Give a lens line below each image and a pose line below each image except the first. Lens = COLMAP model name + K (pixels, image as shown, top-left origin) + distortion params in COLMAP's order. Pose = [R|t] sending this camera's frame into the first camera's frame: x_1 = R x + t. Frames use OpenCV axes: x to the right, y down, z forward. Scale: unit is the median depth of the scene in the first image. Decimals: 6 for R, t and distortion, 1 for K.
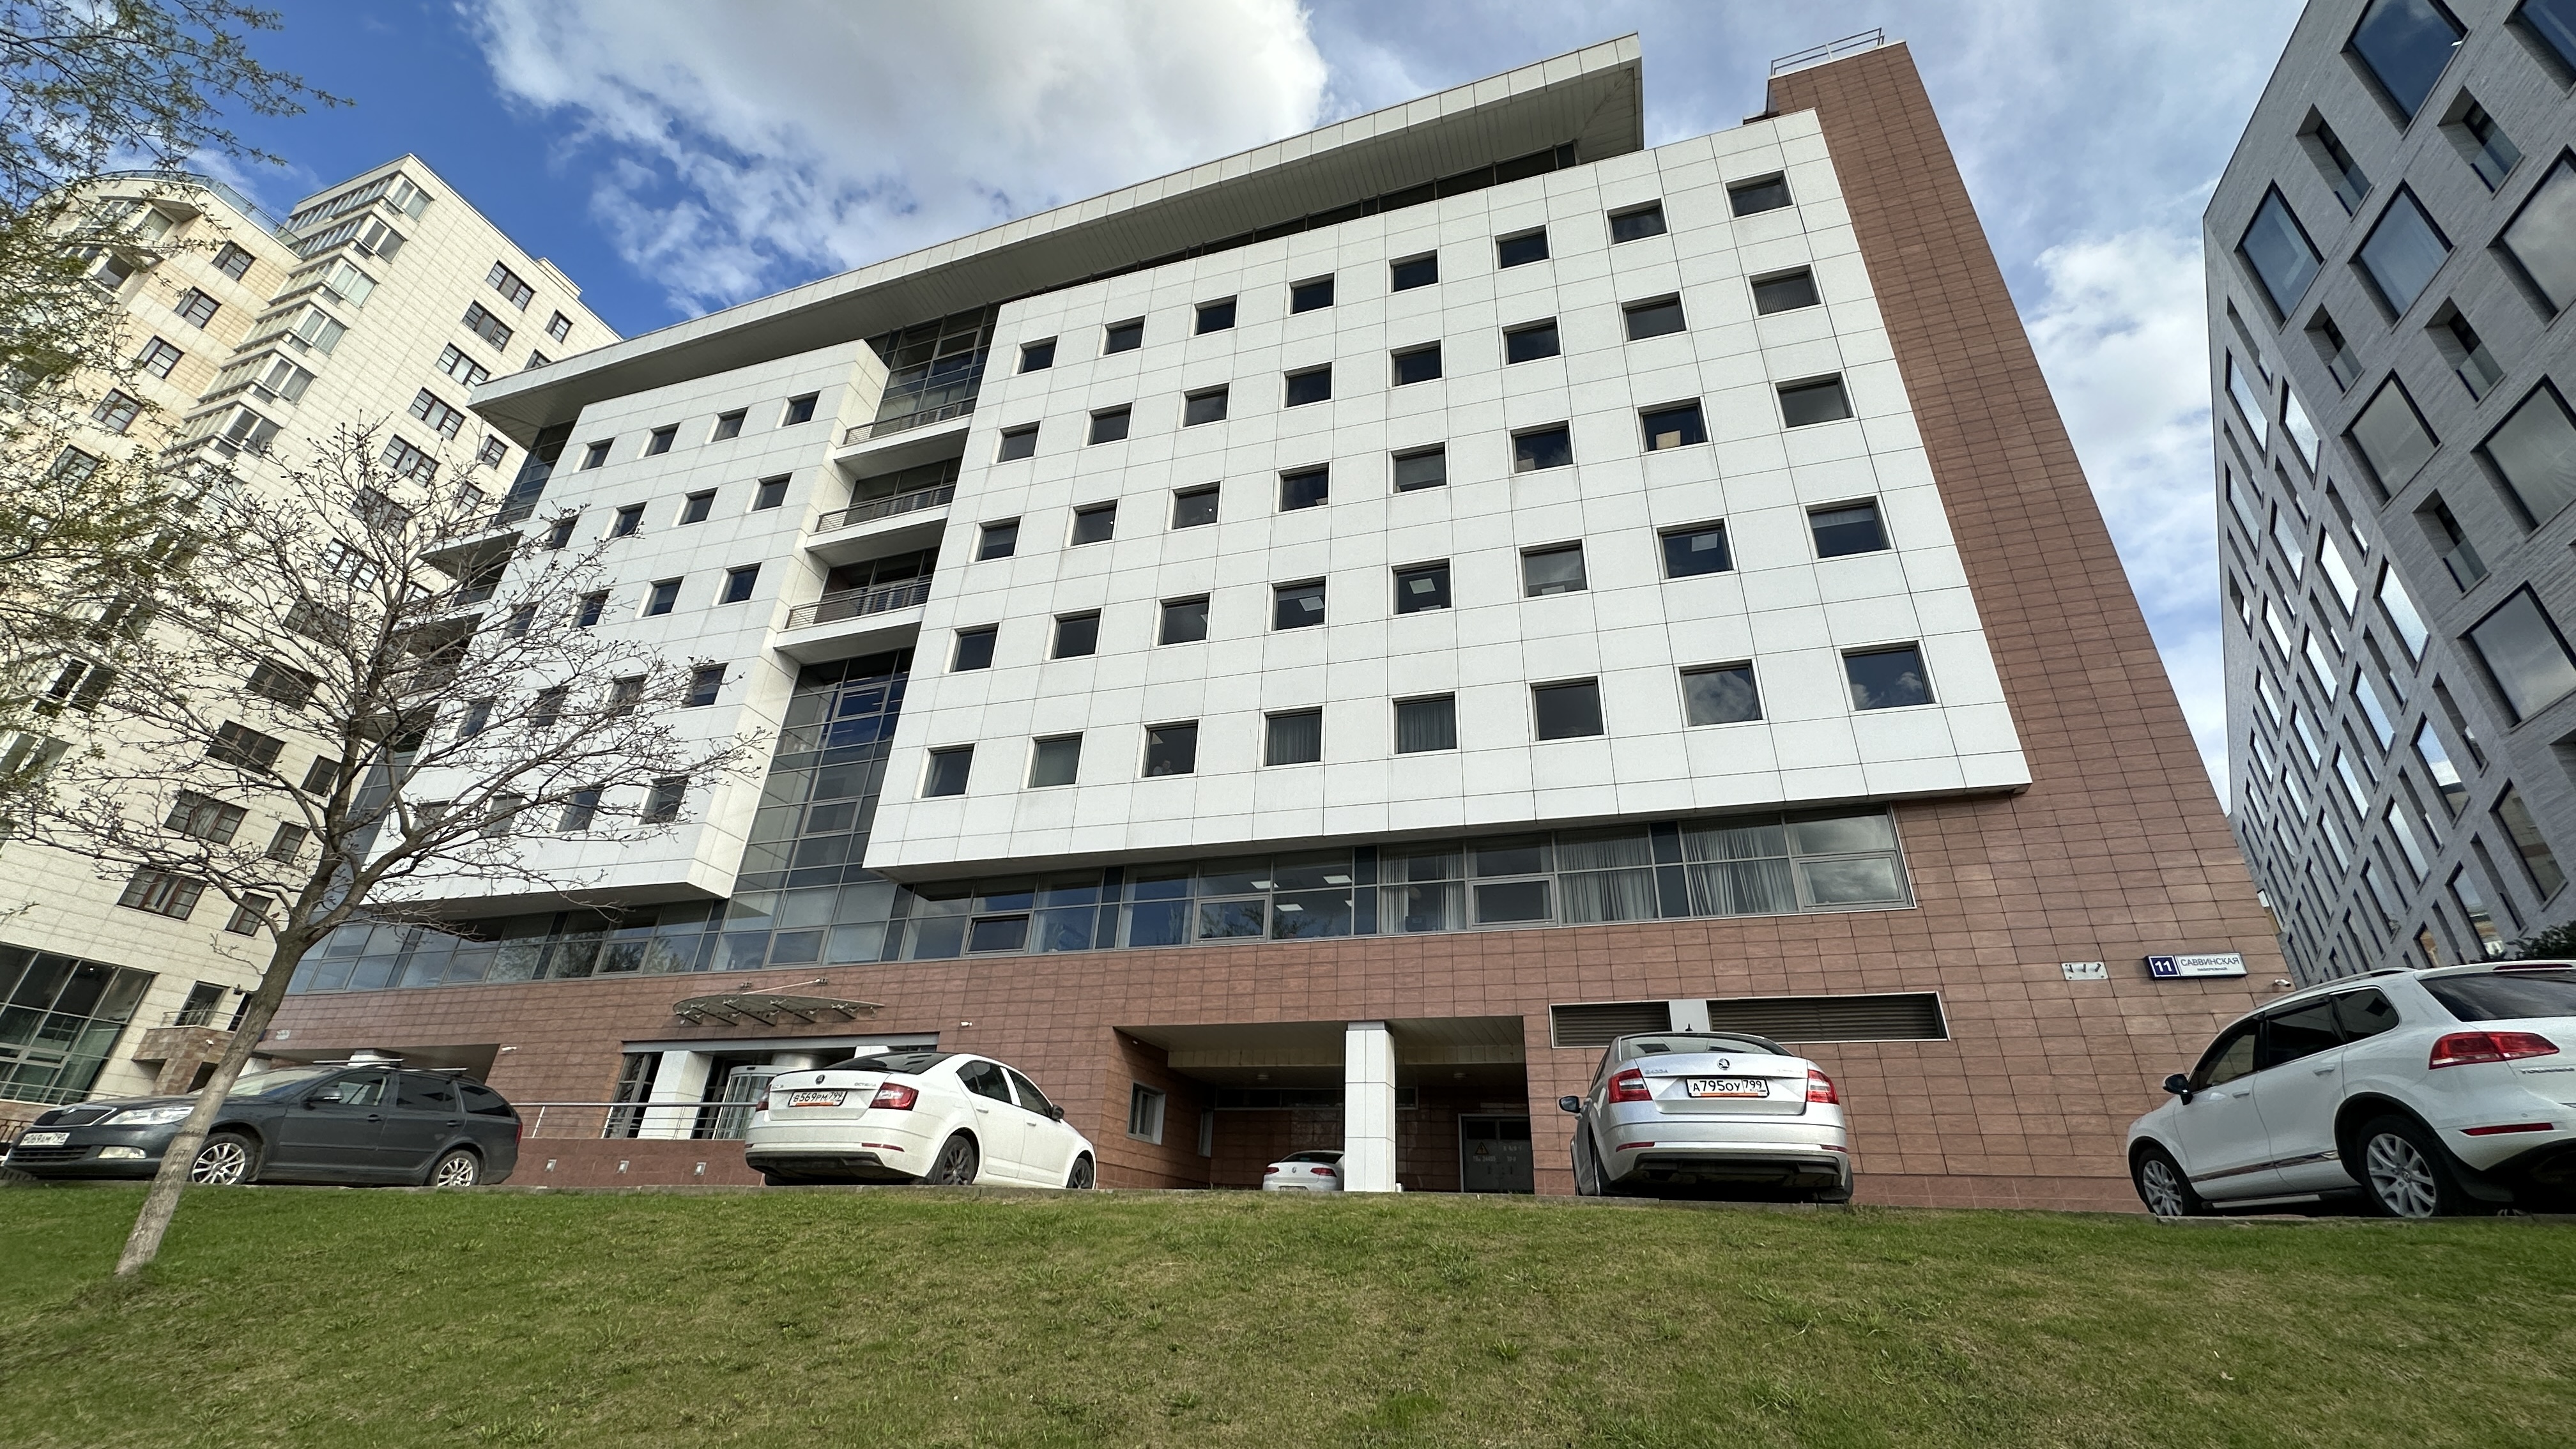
lens RADIAL K [[962.1, 0, 1271.5], [0, 962.1, 742.3], [0, 0, 1]] dist [-0.001200, 0.000063]
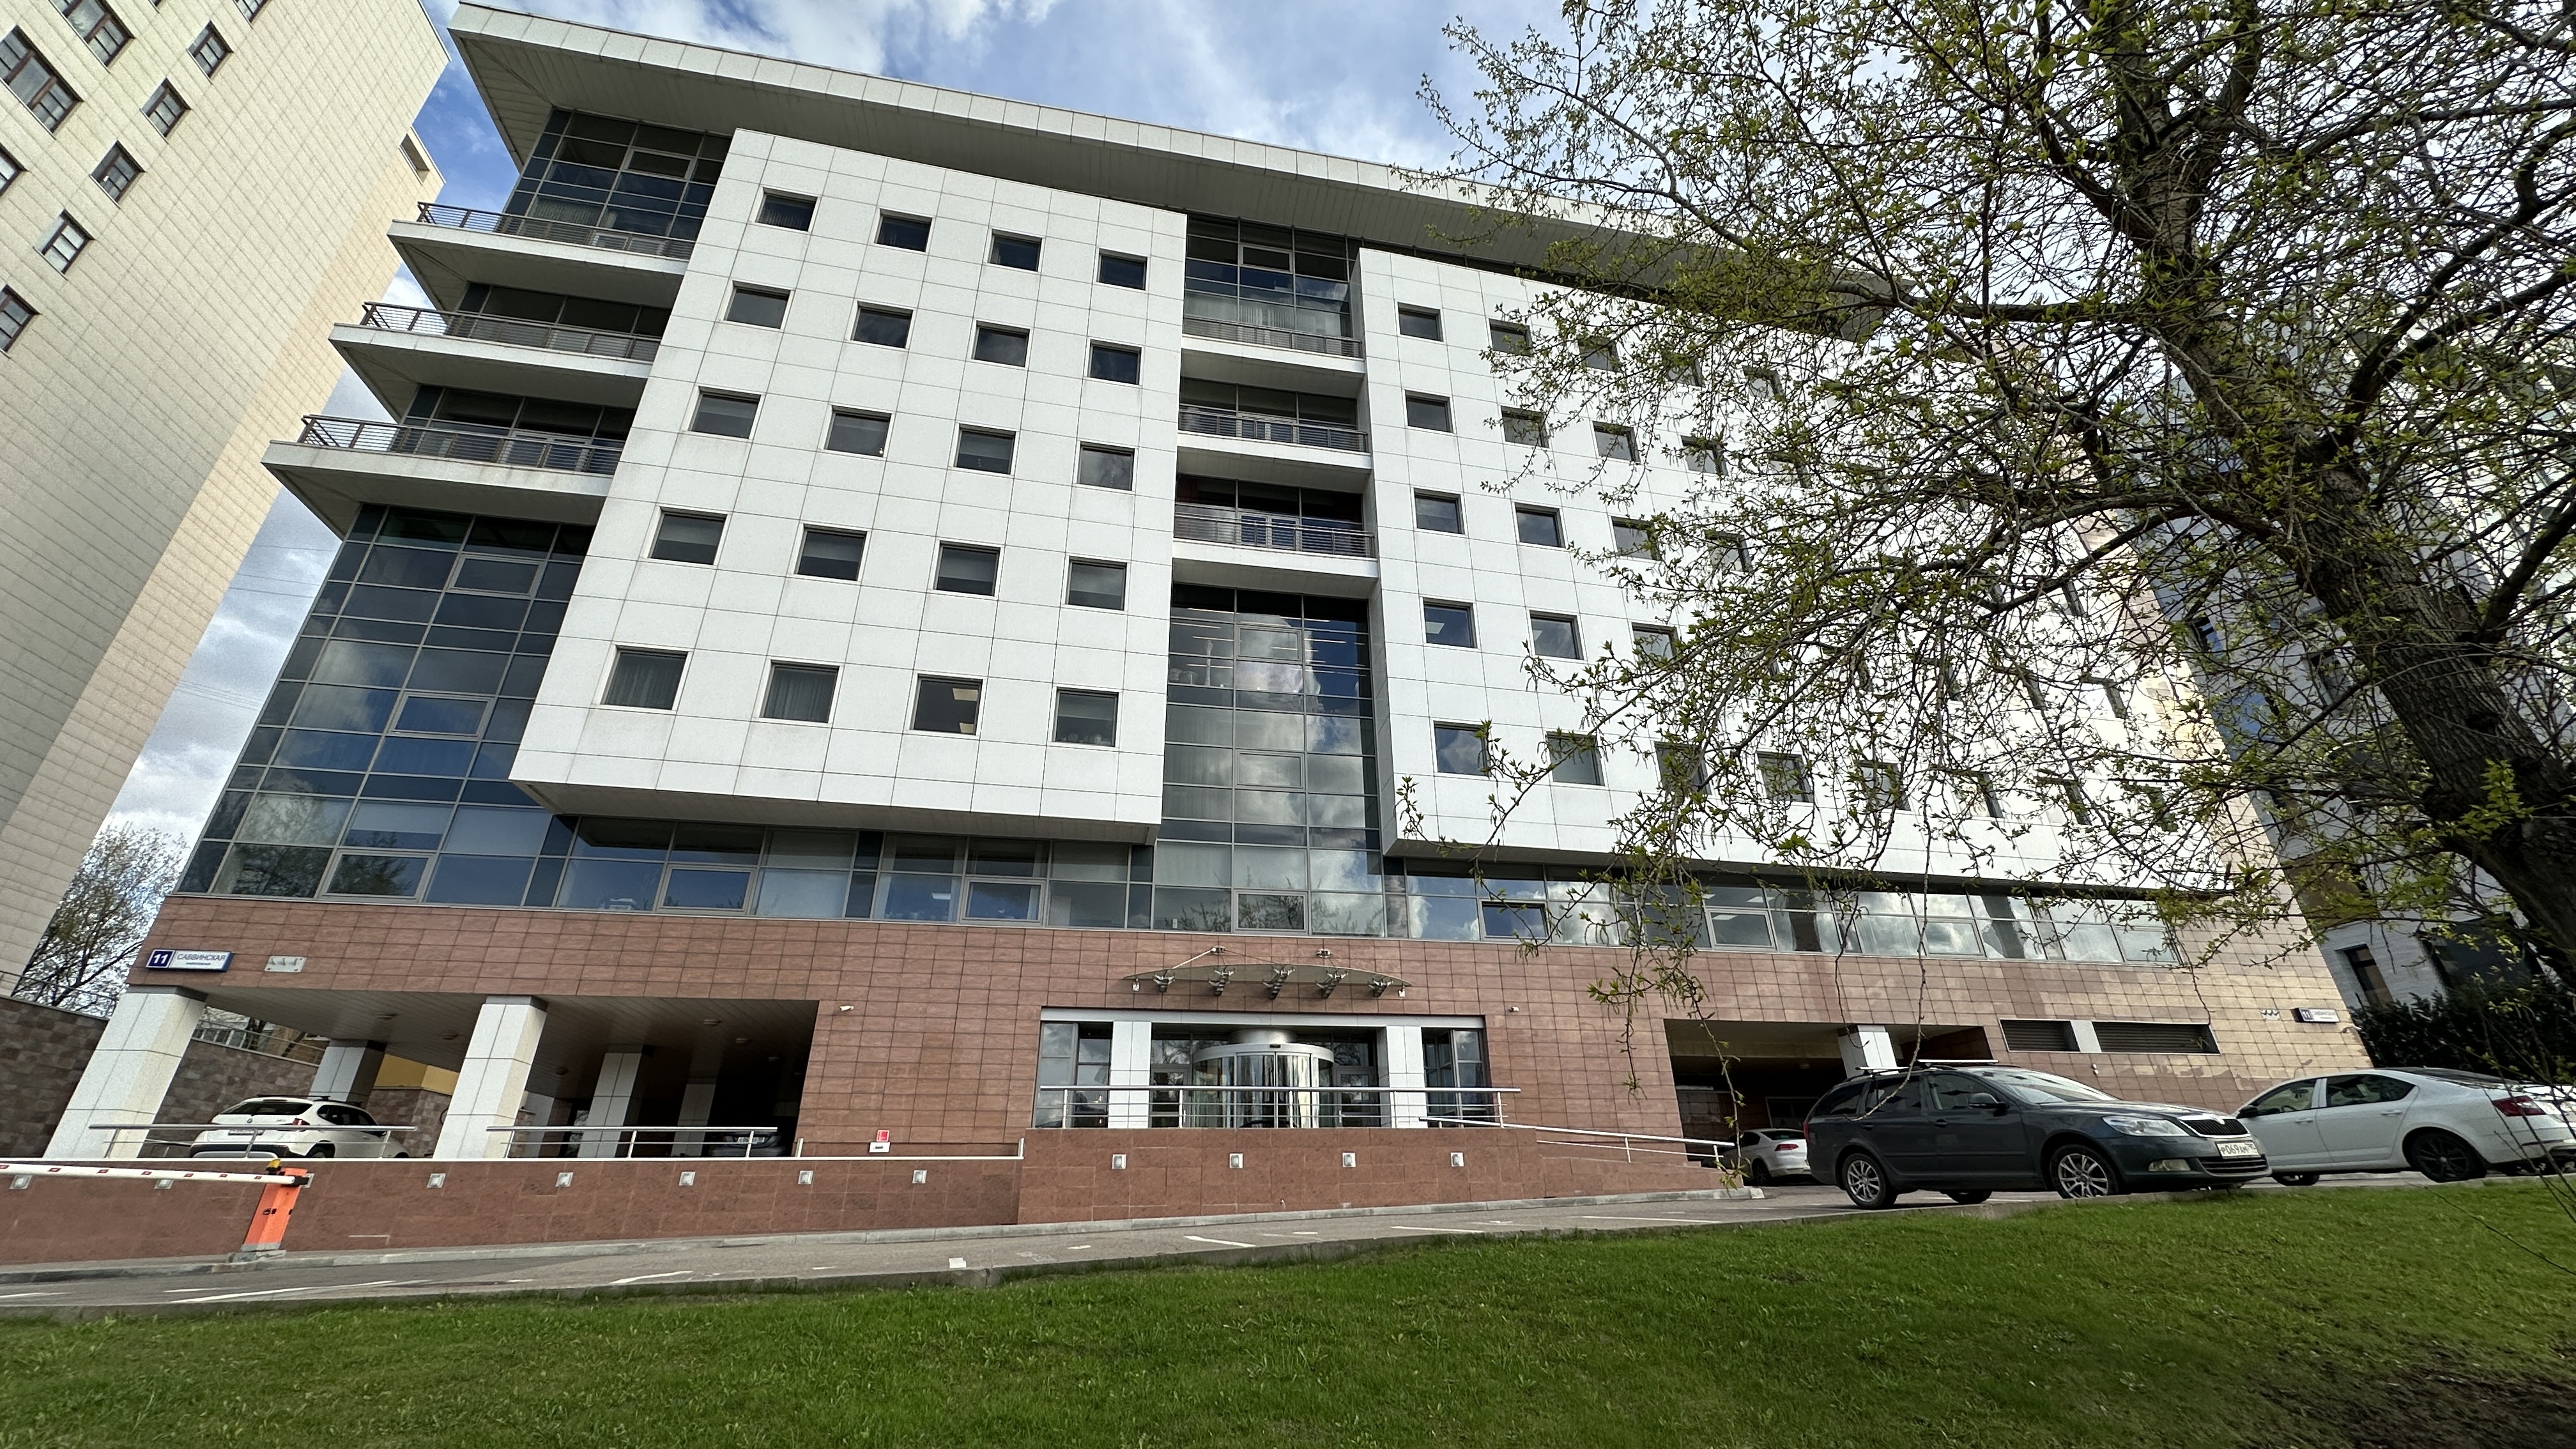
lens RADIAL K [[962.1, 0, 1214.6], [0, 962.1, 757.2], [0, 0, 1]] dist [-0.001200, 0.000063]
pose [[0.884717, 0.162613, 0.436843, -0.253446], [-0.172226, 0.984896, -0.017822, 0.025979], [-0.433144, -0.059469, 0.899361, 0.062468]]
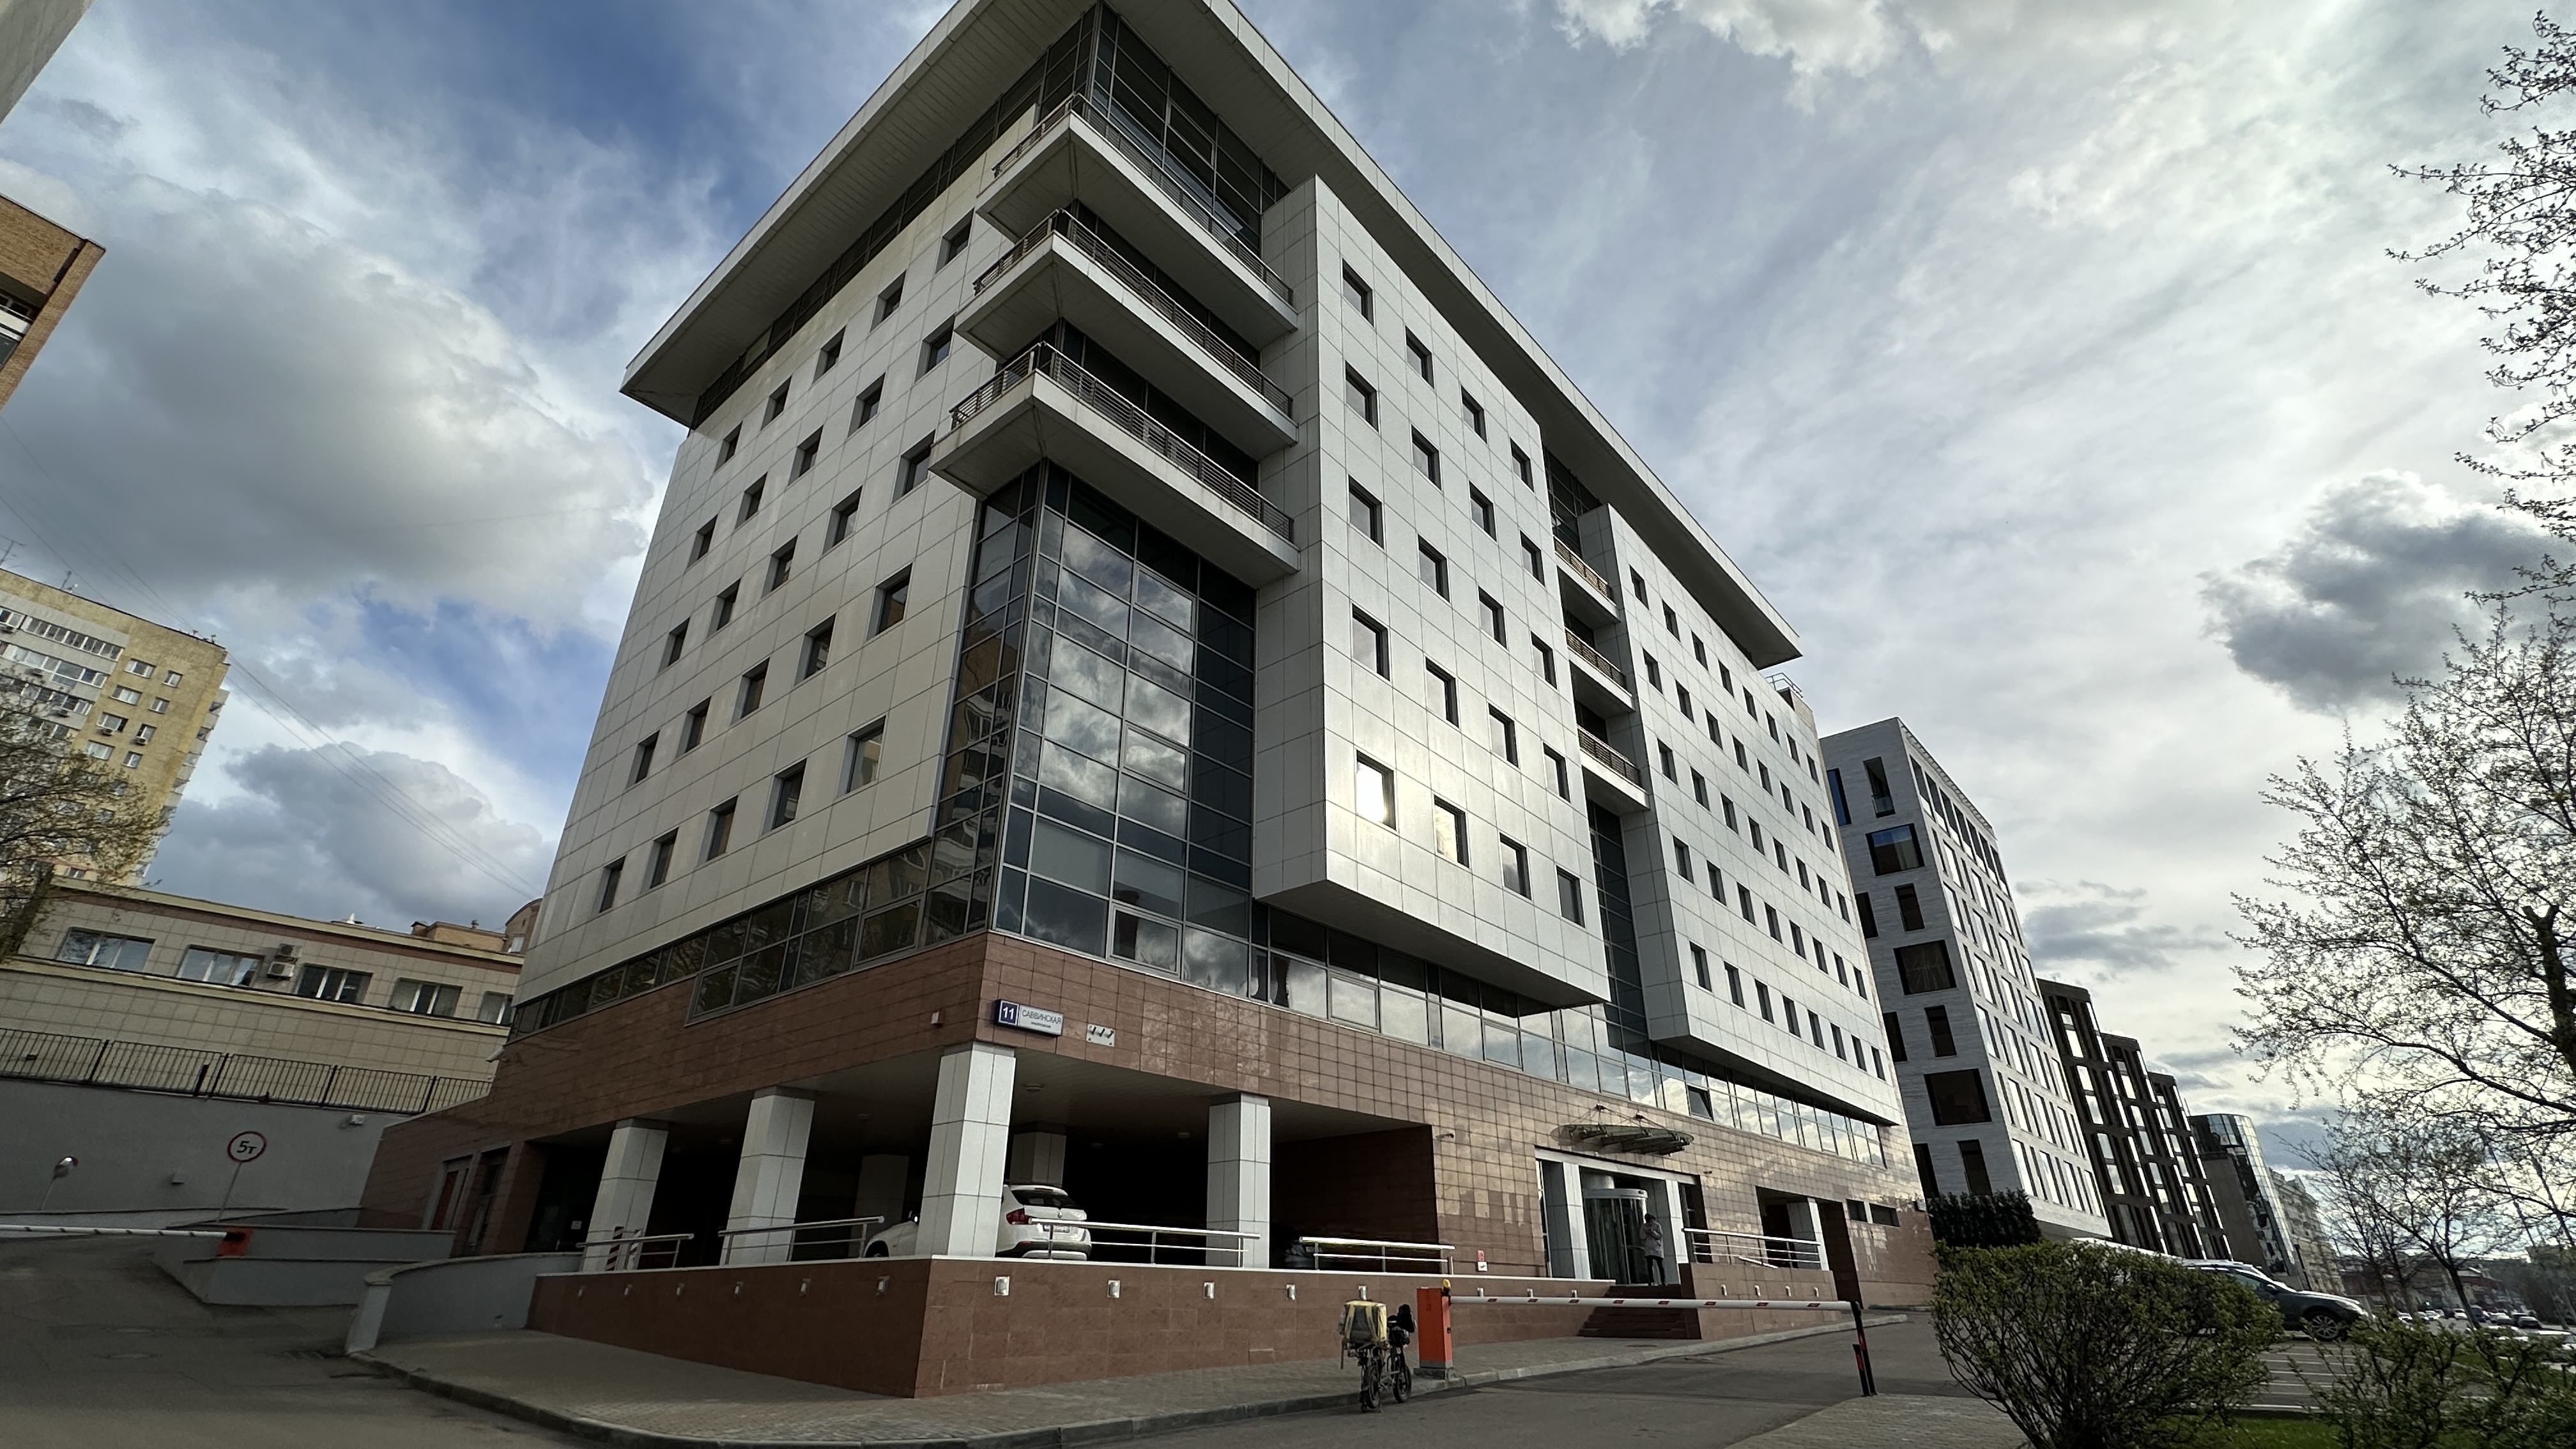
lens RADIAL K [[1170.6, 0, 1290.8], [0, 1170.6, 716.7], [0, 0, 1]] dist [0.003401, 0.000153]
pose [[0.379320, 0.390094, 0.839013, -1.218472], [-0.397417, 0.887566, -0.232994, 0.231487], [-0.835569, -0.245059, 0.491702, 0.576156]]
